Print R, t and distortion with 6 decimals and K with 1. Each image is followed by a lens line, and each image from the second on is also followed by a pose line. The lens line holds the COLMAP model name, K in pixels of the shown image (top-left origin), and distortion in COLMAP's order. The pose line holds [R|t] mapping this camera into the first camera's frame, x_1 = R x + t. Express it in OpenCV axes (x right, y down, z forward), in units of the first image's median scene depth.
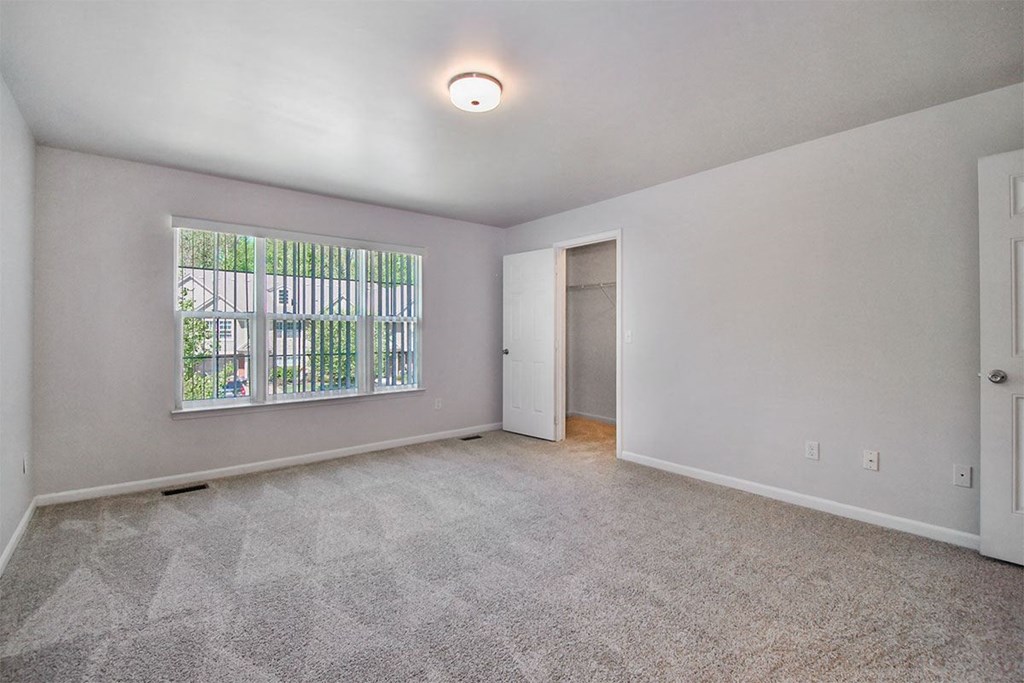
lens RADIAL K [[468.4, 0, 517.8], [0, 468.4, 340.7], [0, 0, 1]] dist [-0.001714, 0.000115]
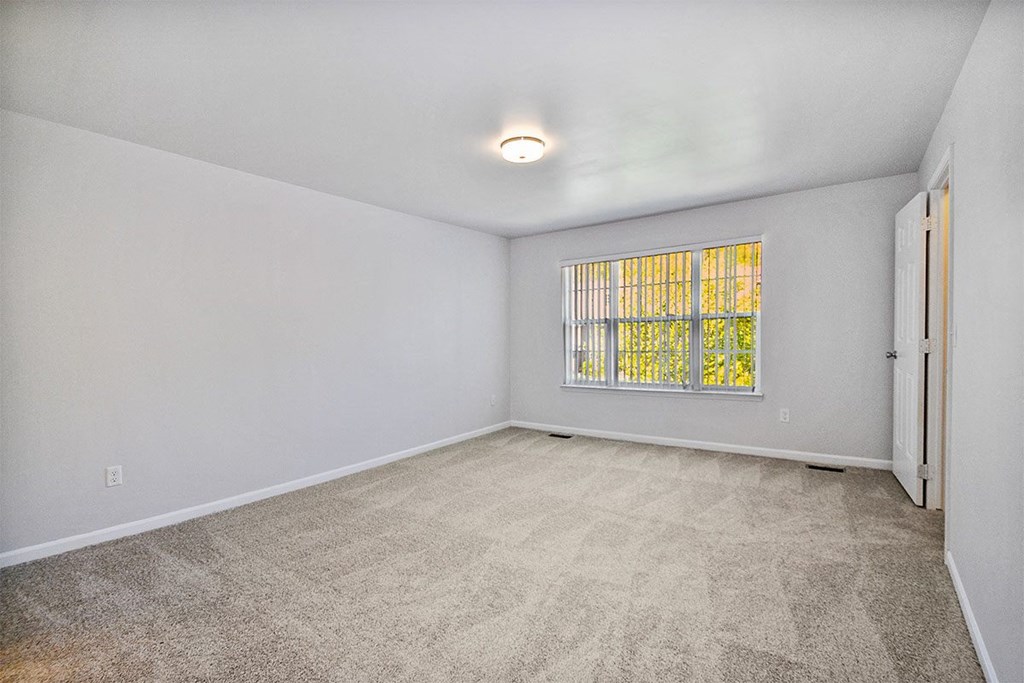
lens RADIAL K [[468.4, 0, 517.8], [0, 468.4, 340.7], [0, 0, 1]] dist [-0.001714, 0.000115]
pose [[0.238803, 0.007274, -0.971041, 0.800516], [0.002776, 0.999963, 0.008173, -0.009389], [0.971064, -0.004648, 0.238774, 0.526693]]
